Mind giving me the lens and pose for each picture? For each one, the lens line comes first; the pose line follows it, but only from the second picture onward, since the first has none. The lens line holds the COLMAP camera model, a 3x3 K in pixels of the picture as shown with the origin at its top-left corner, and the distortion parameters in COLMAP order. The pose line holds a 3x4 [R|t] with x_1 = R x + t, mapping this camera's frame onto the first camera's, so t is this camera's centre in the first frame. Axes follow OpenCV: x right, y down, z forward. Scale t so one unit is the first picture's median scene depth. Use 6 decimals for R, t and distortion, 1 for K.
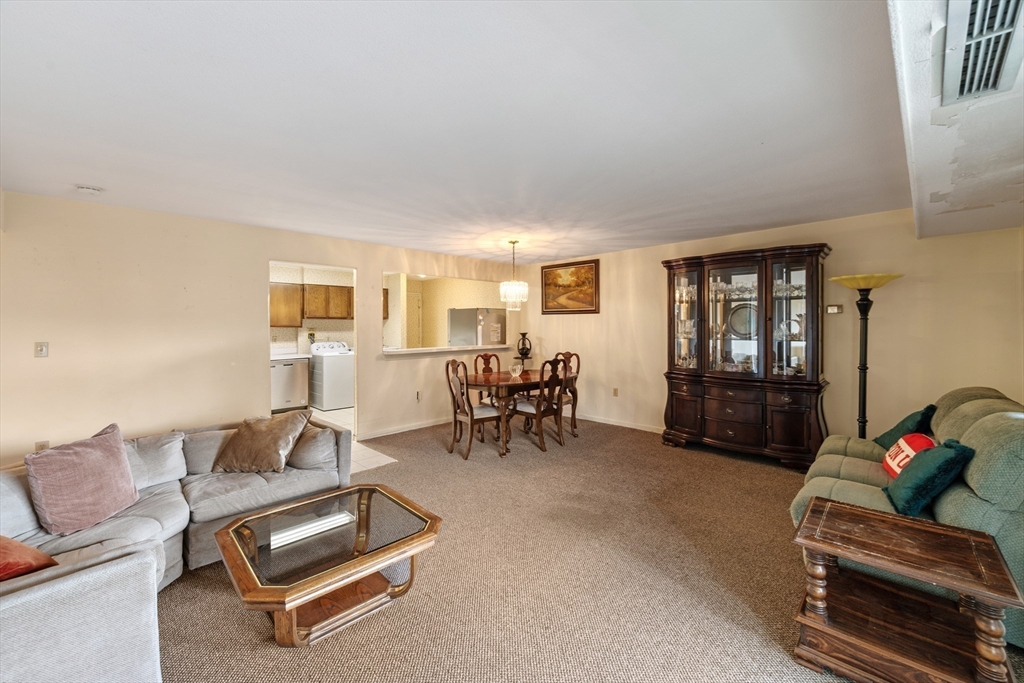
lens RADIAL K [[400.9, 0, 515.8], [0, 400.9, 324.9], [0, 0, 1]] dist [-0.000519, -0.000098]
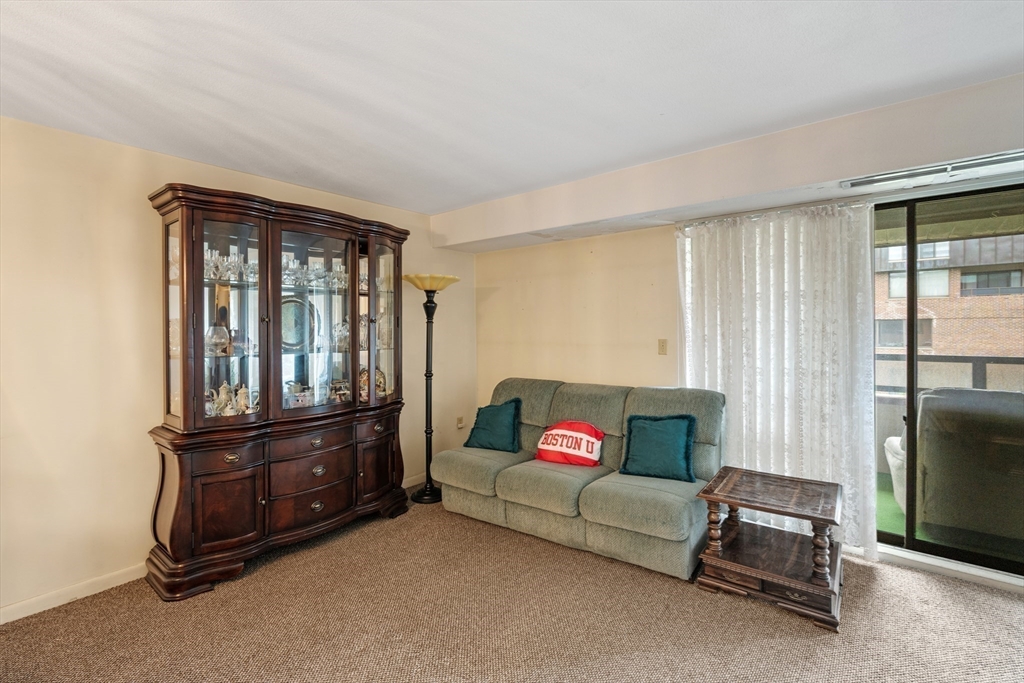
lens RADIAL K [[455.5, 0, 515.8], [0, 455.5, 332.7], [0, 0, 1]] dist [-0.000290, 0.000967]
pose [[-0.077927, -0.005299, 0.996945, -0.129801], [0.009100, 0.999940, 0.006026, 0.002756], [-0.996918, 0.009542, -0.077874, 0.552110]]
